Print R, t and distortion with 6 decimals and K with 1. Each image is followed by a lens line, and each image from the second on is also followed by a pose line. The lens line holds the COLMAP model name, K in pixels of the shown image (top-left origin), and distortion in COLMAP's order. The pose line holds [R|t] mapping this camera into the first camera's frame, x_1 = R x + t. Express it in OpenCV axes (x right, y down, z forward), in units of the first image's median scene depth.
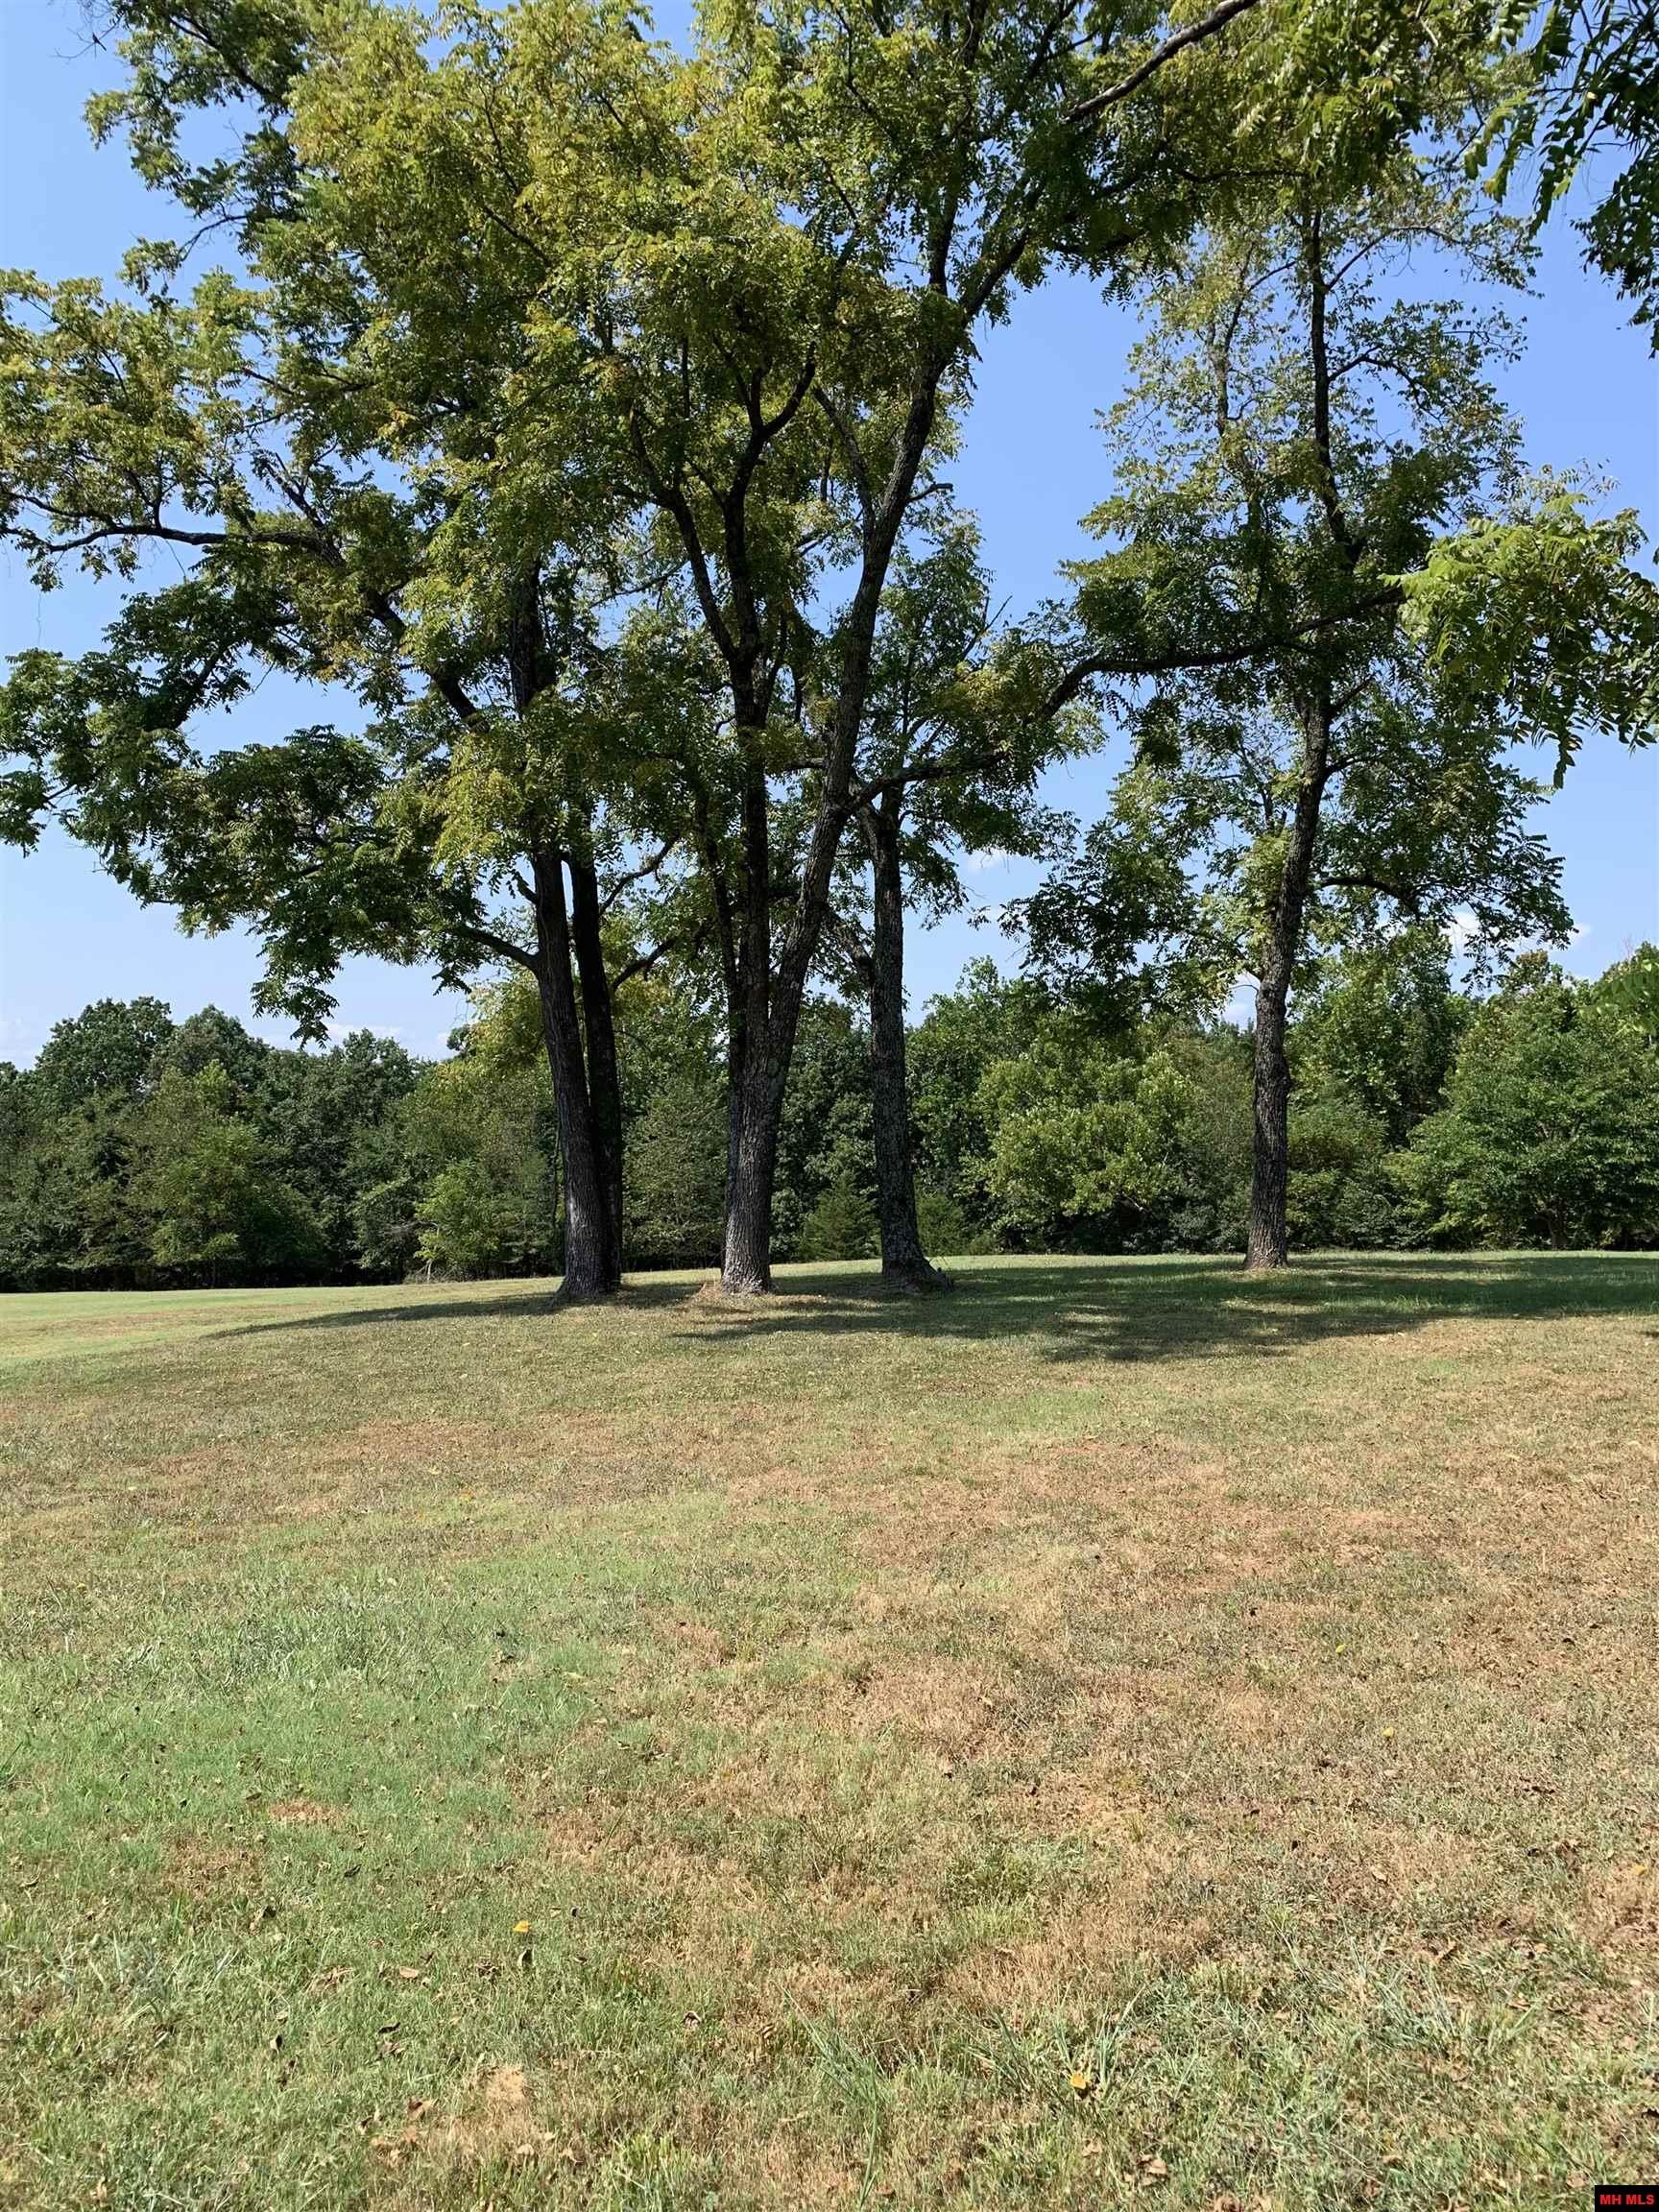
lens RADIAL K [[1662.0, 0, 874.4], [0, 1662.0, 1098.4], [0, 0, 1]] dist [-0.005548, -0.006250]
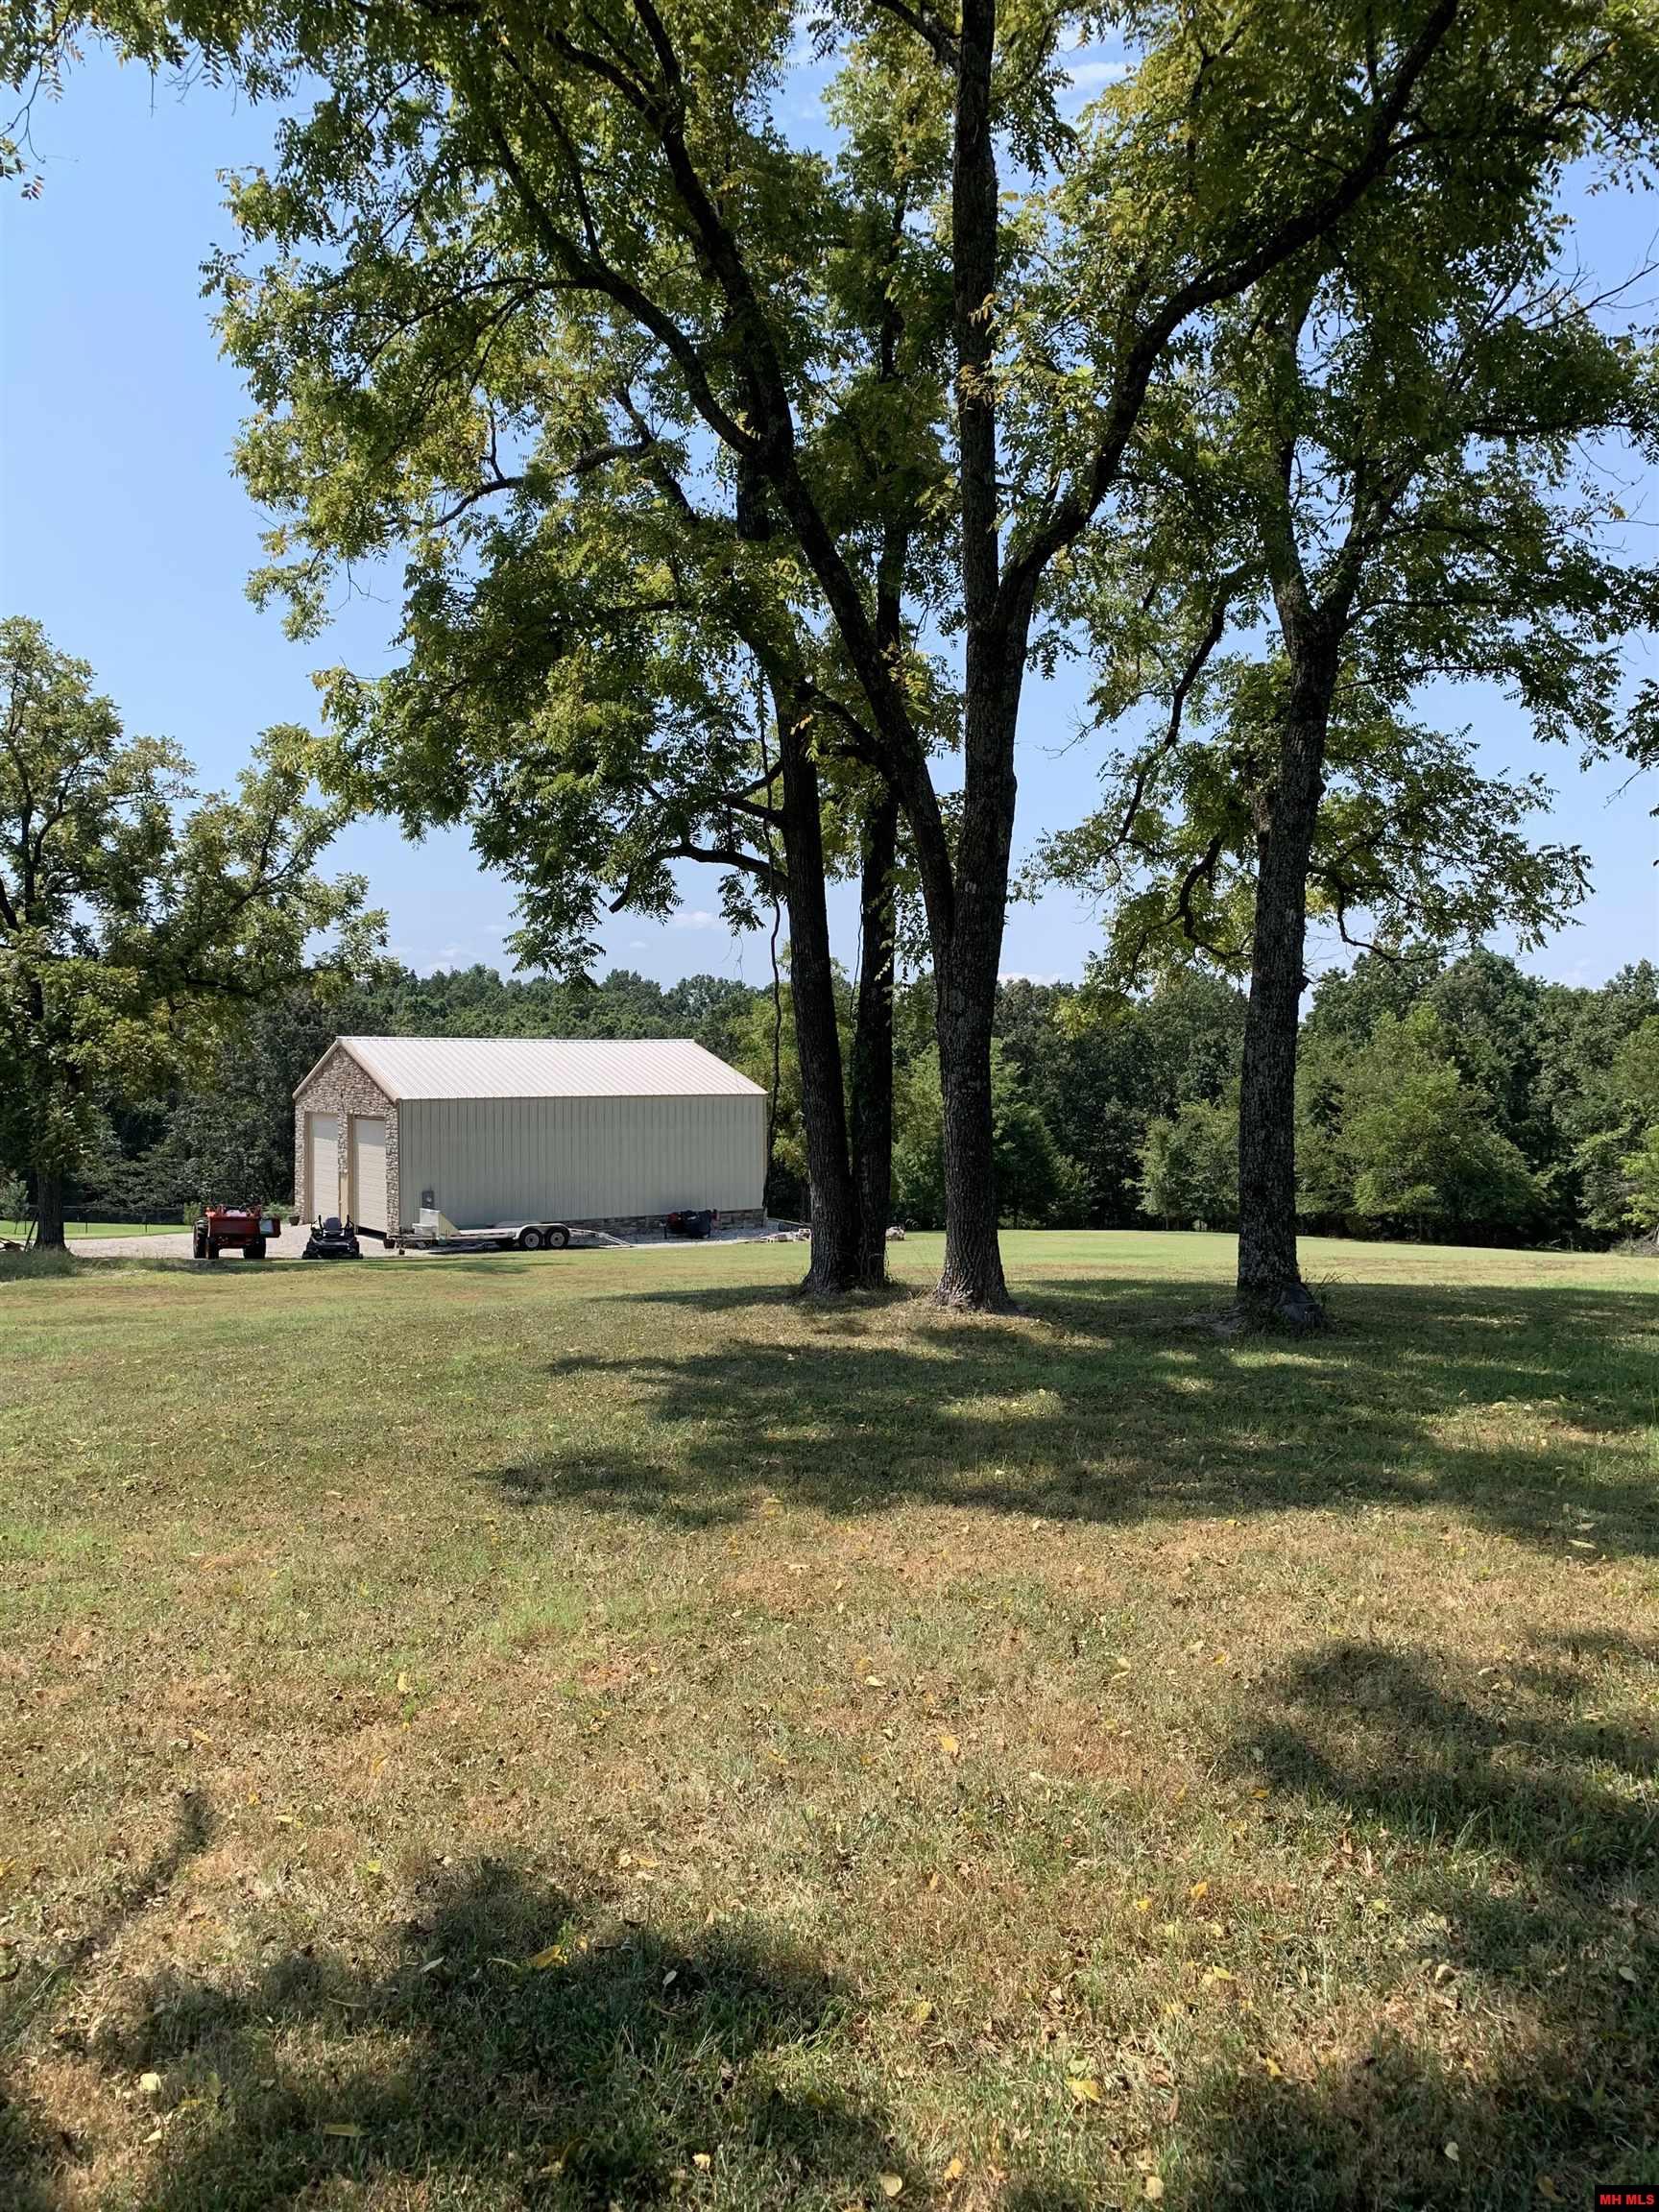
lens RADIAL K [[1677.7, 0, 853.2], [0, 1677.7, 1101.1], [0, 0, 1]] dist [0.129753, -0.356172]
pose [[0.678136, 0.002938, -0.734931, 0.097173], [0.023551, 0.999392, 0.025727, 0.000512], [0.734559, -0.034755, 0.677654, 0.100890]]
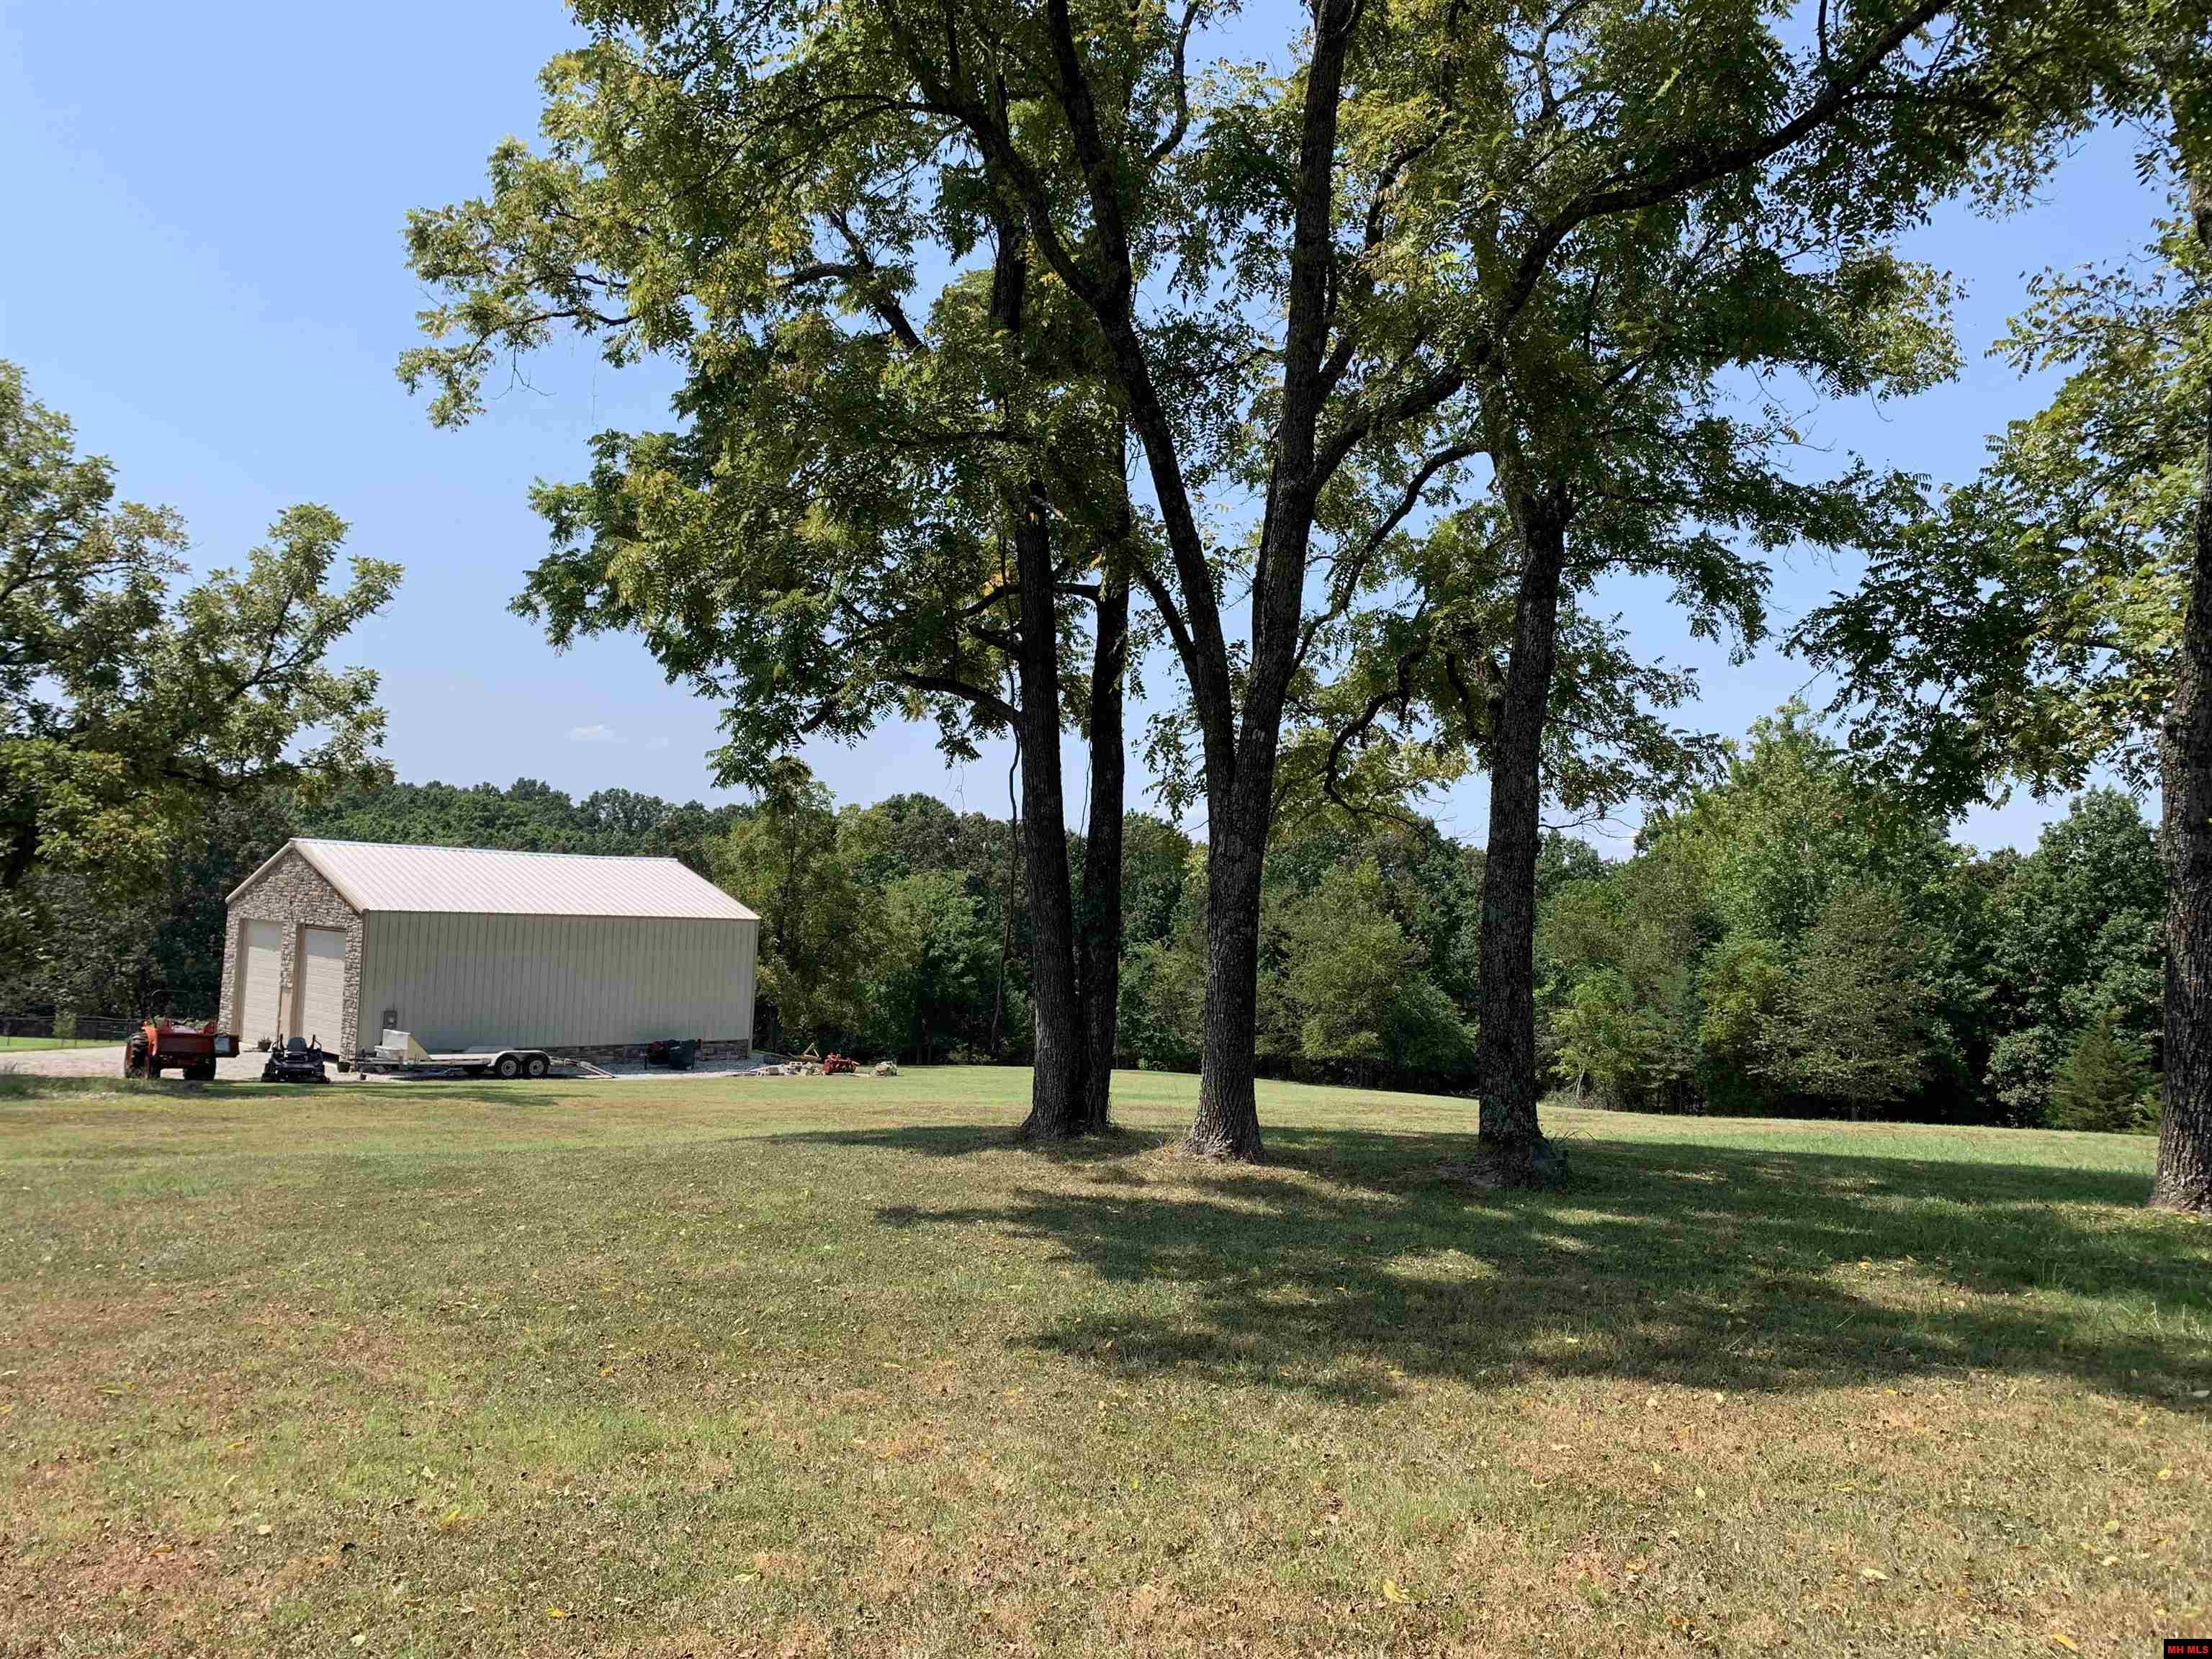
lens RADIAL K [[1692.9, 0, 1101.2], [0, 1692.9, 790.6], [0, 0, 1]] dist [0.010857, -0.003596]
pose [[0.811905, -0.015761, -0.583577, 0.069016], [-0.022688, 0.998028, -0.058519, -0.000353], [0.583349, 0.060752, 0.809946, 0.077421]]
